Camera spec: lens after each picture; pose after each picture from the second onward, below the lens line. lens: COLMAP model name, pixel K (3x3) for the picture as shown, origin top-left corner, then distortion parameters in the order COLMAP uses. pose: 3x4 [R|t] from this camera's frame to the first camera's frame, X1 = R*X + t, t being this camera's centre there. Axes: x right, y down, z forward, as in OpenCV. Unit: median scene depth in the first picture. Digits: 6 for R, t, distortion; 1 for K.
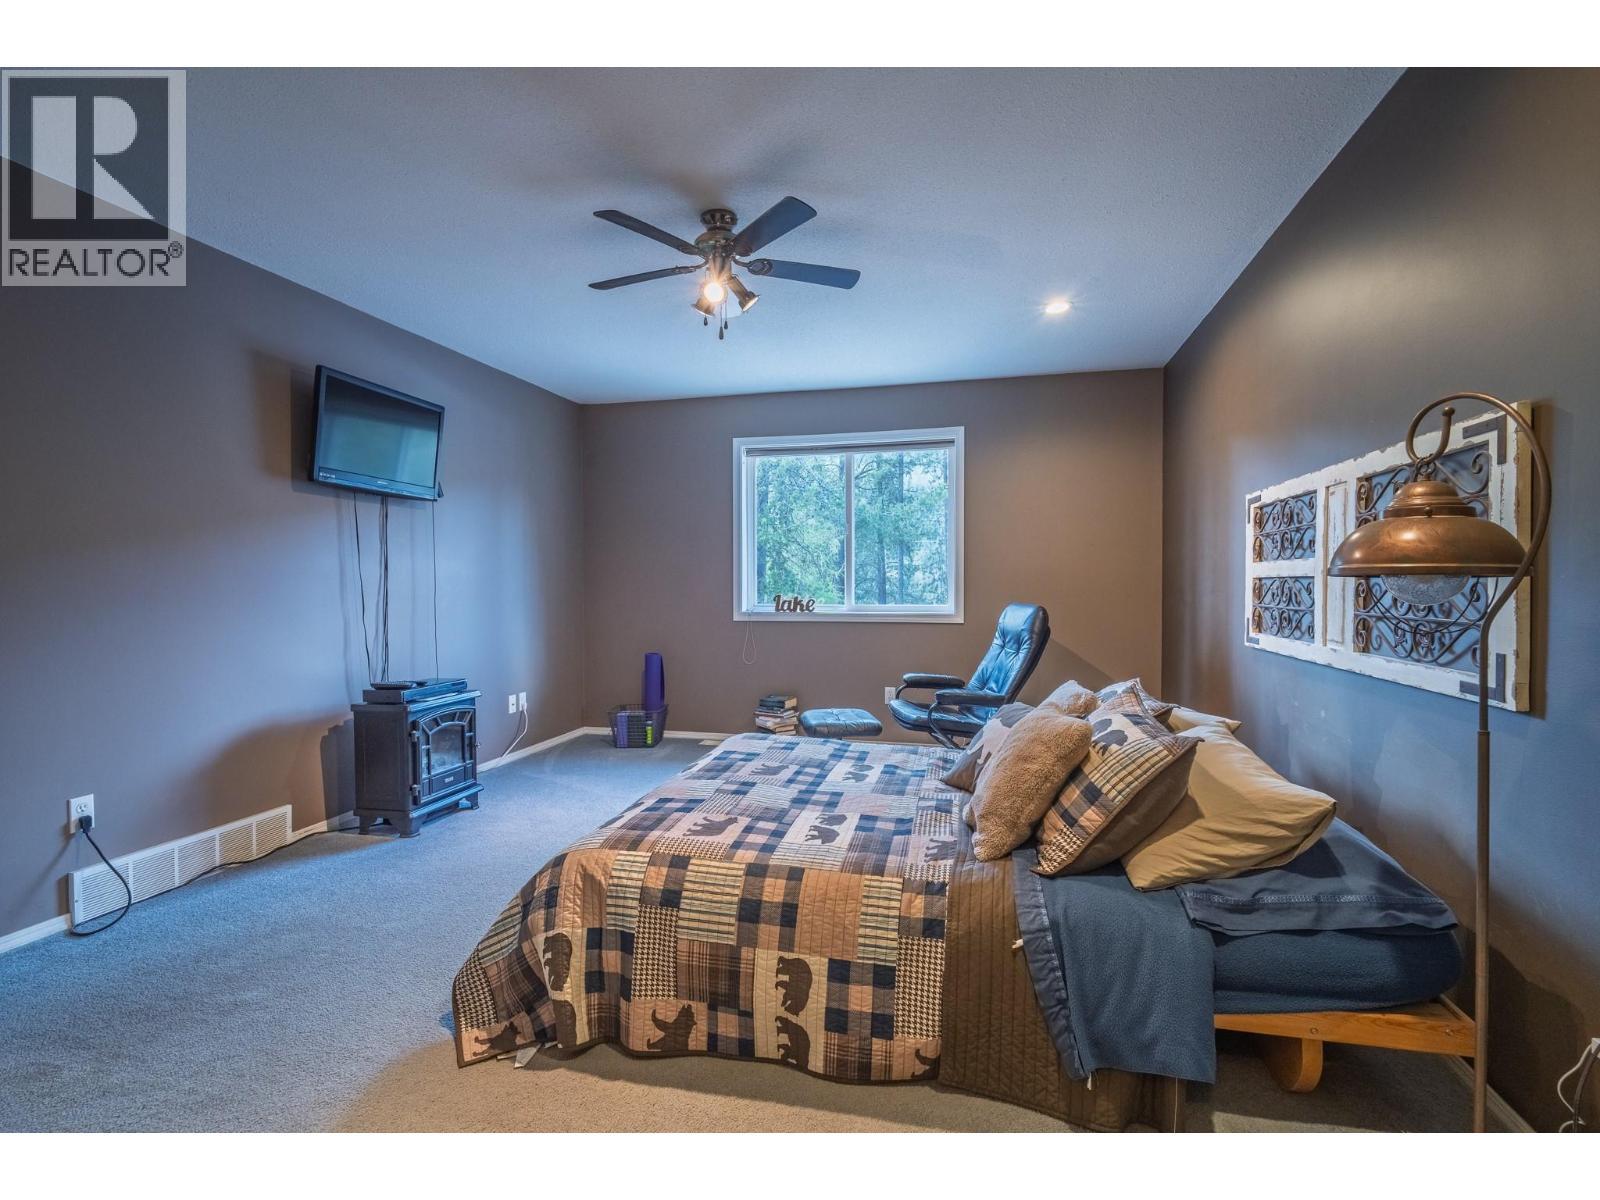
lens RADIAL K [[750.6, 0, 804.1], [0, 750.6, 600.8], [0, 0, 1]] dist [-0.005156, -0.000853]
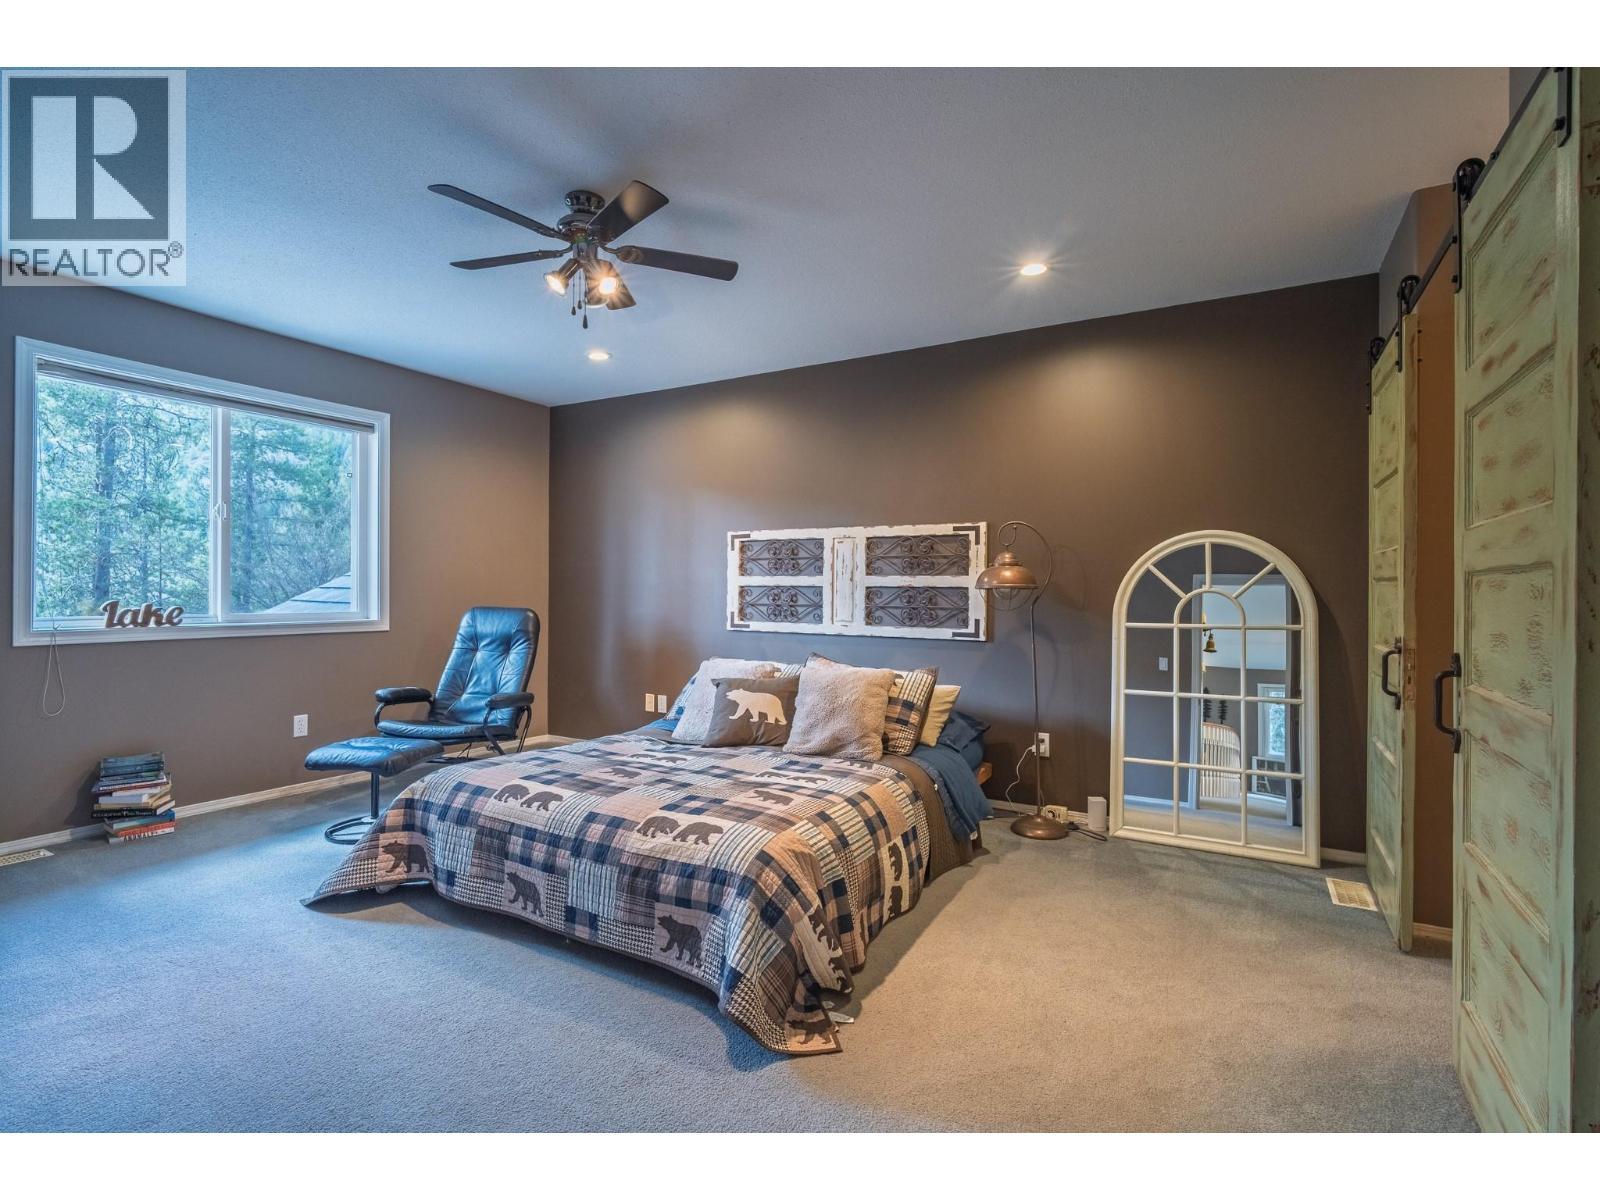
lens RADIAL K [[763.7, 0, 797.1], [0, 763.7, 591.6], [0, 0, 1]] dist [-0.004316, -0.001027]
pose [[0.274212, 0.001311, 0.961668, -1.179529], [0.013865, 0.999890, -0.005316, -0.011592], [-0.961569, 0.014791, 0.274163, 0.594487]]
